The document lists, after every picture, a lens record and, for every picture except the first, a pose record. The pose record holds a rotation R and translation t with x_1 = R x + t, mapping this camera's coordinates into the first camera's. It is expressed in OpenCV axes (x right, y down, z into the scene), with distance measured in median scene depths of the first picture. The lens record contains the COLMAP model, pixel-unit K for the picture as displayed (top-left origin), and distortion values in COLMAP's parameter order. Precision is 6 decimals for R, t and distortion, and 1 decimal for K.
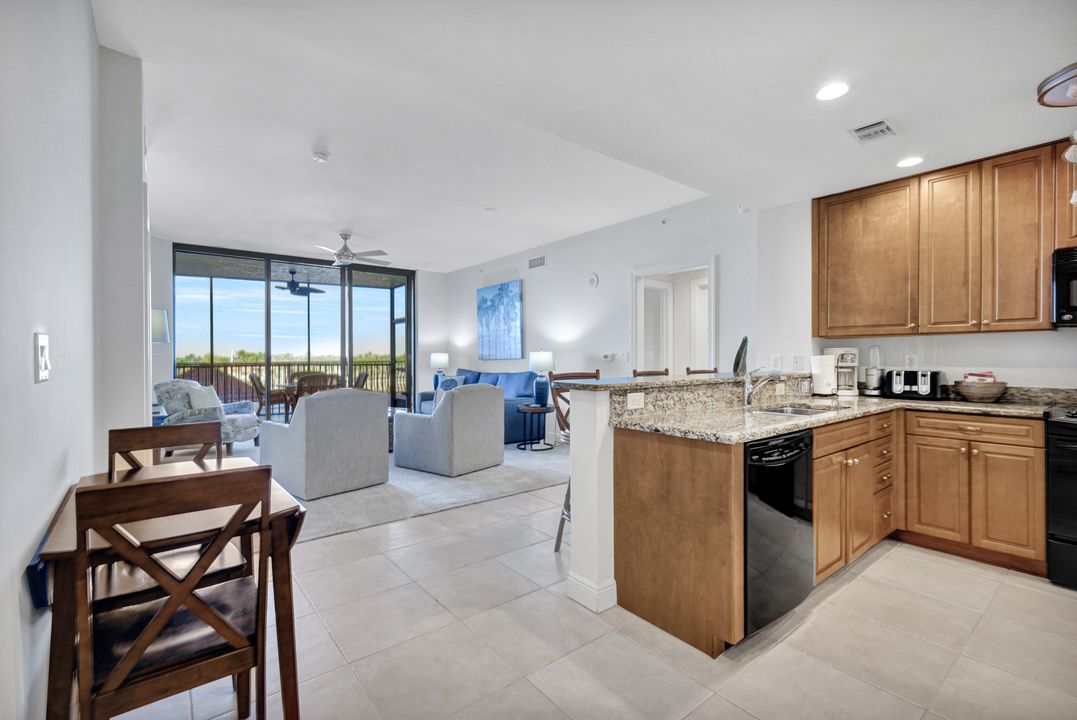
lens RADIAL K [[484.0, 0, 538.5], [0, 484.0, 360.0], [0, 0, 1]] dist [0.001915, 0.000225]
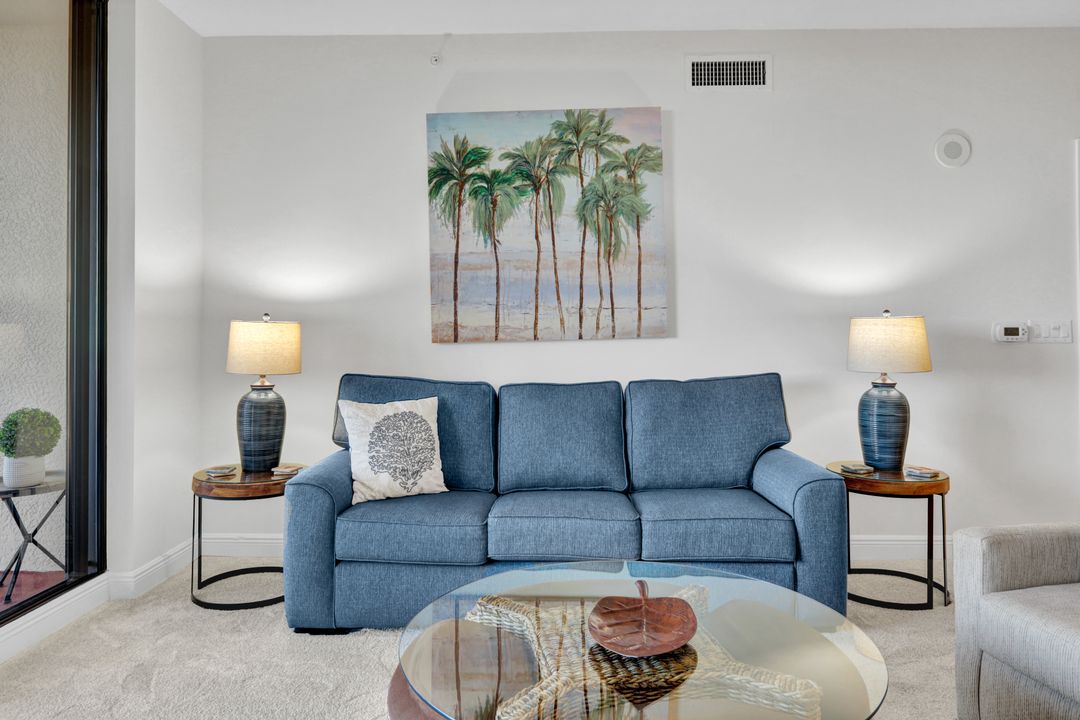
lens RADIAL K [[713.8, 0, 538.3], [0, 713.8, 341.6], [0, 0, 1]] dist [-0.000061, -0.001092]
pose [[0.631969, -0.001725, 0.774991, -0.440515], [0.016212, 0.999808, -0.010995, 0.004353], [-0.774824, 0.019513, 0.631876, 0.669686]]
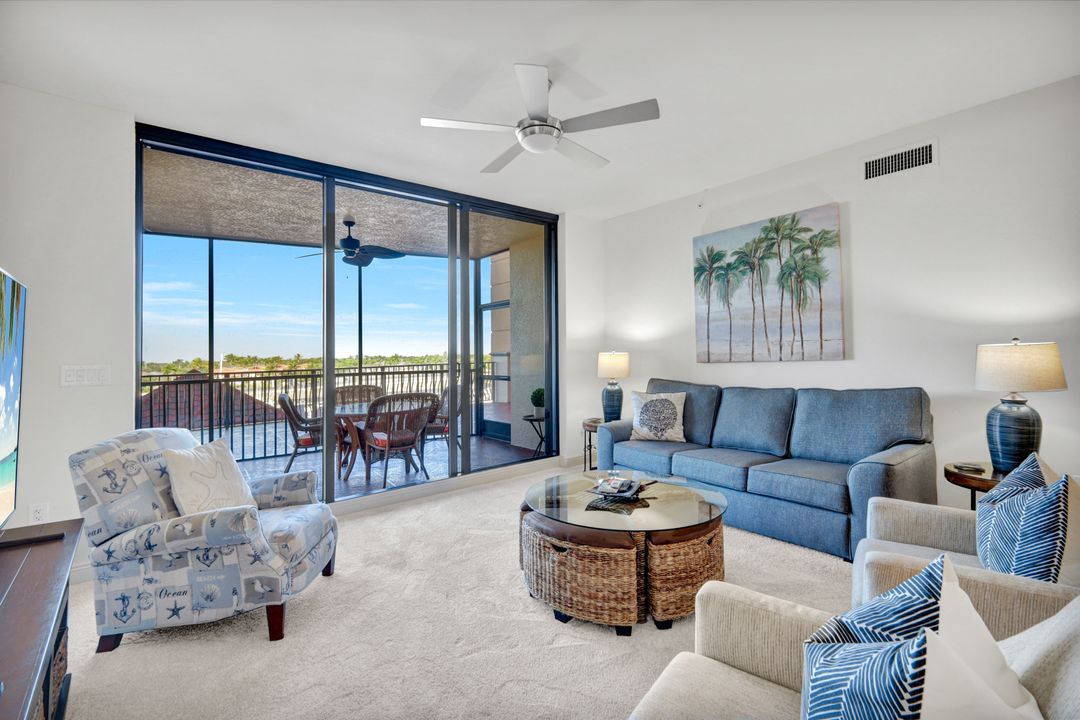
lens RADIAL K [[474.3, 0, 538.2], [0, 474.3, 357.7], [0, 0, 1]] dist [0.002052, 0.000166]
pose [[0.999634, -0.013252, 0.023604, -0.326674], [0.013571, 0.999818, -0.013409, -0.001885], [-0.023422, 0.013724, 0.999631, 0.459187]]
